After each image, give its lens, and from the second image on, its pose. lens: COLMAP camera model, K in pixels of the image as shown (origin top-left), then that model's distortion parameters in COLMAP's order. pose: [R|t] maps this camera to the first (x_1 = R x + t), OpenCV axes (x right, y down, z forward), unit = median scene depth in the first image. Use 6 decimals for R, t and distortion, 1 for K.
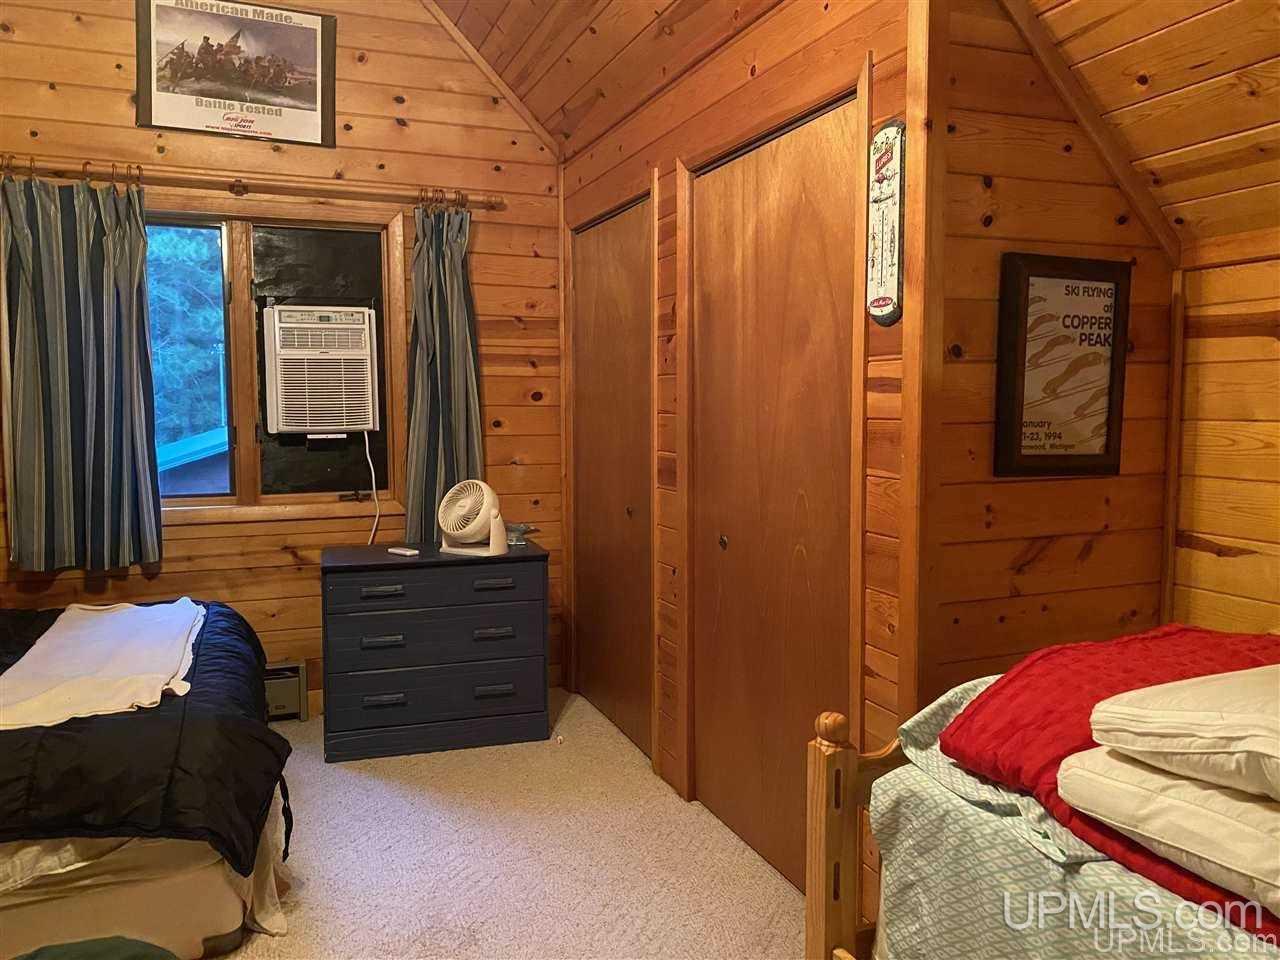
lens RADIAL K [[967.7, 0, 644.0], [0, 967.7, 474.1], [0, 0, 1]] dist [0.054577, -0.087144]
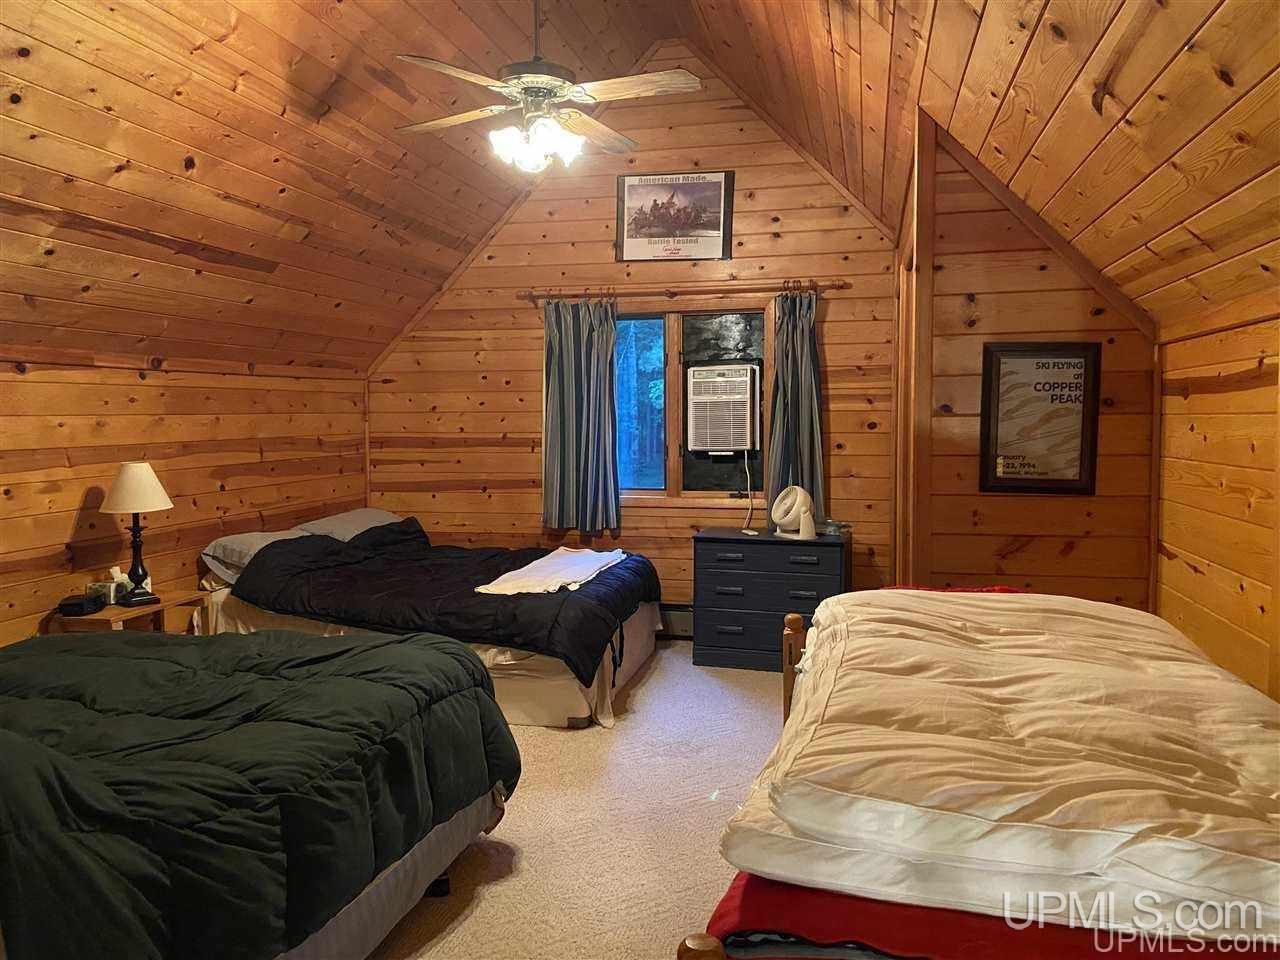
lens RADIAL K [[967.7, 0, 644.0], [0, 967.7, 474.1], [0, 0, 1]] dist [0.054577, -0.087144]
pose [[0.822792, 0.033278, -0.567368, 0.452049], [-0.041110, 0.999154, -0.001014, -0.000902], [0.566855, 0.024159, 0.823464, -0.302758]]
